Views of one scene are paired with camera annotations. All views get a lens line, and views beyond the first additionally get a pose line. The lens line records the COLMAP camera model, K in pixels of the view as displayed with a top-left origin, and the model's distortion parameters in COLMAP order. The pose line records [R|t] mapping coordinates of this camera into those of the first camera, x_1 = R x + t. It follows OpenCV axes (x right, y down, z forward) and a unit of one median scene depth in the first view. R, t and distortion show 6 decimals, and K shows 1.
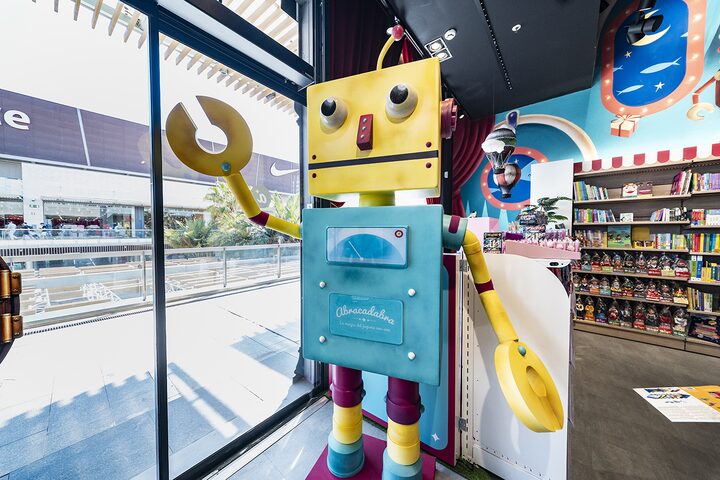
lens RADIAL K [[248.6, 0, 357.9], [0, 248.6, 240.3], [0, 0, 1]] dist [0.013910, -0.004129]
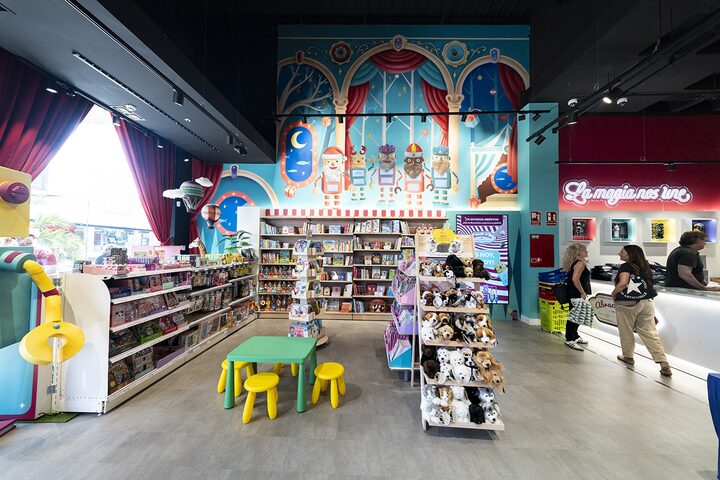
lens RADIAL K [[248.6, 0, 357.9], [0, 248.6, 240.3], [0, 0, 1]] dist [0.013910, -0.004129]
pose [[0.775776, 0.031669, 0.630213, 0.372208], [0.007705, 0.998190, -0.059644, -0.020867], [-0.630961, 0.051126, 0.774128, -0.585995]]
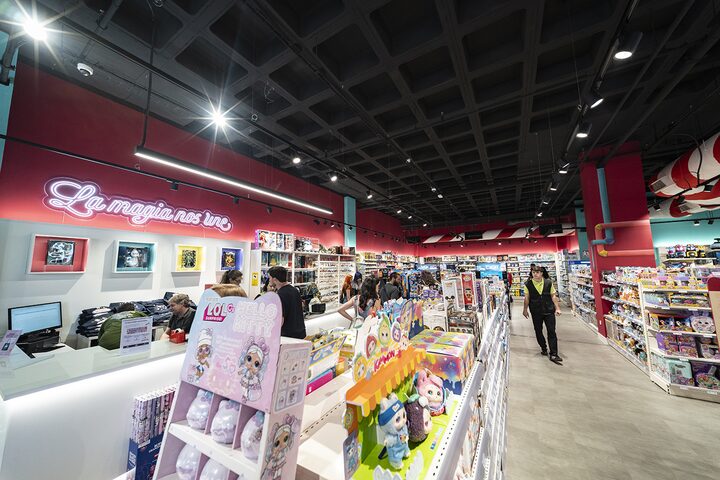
lens RADIAL K [[249.2, 0, 359.0], [0, 249.2, 239.5], [0, 0, 1]] dist [0.010911, -0.002354]
pose [[-0.178125, 0.122234, 0.976386, 1.245729], [0.053079, 0.992004, -0.114506, -0.052233], [-0.982575, 0.031429, -0.183189, -1.241699]]
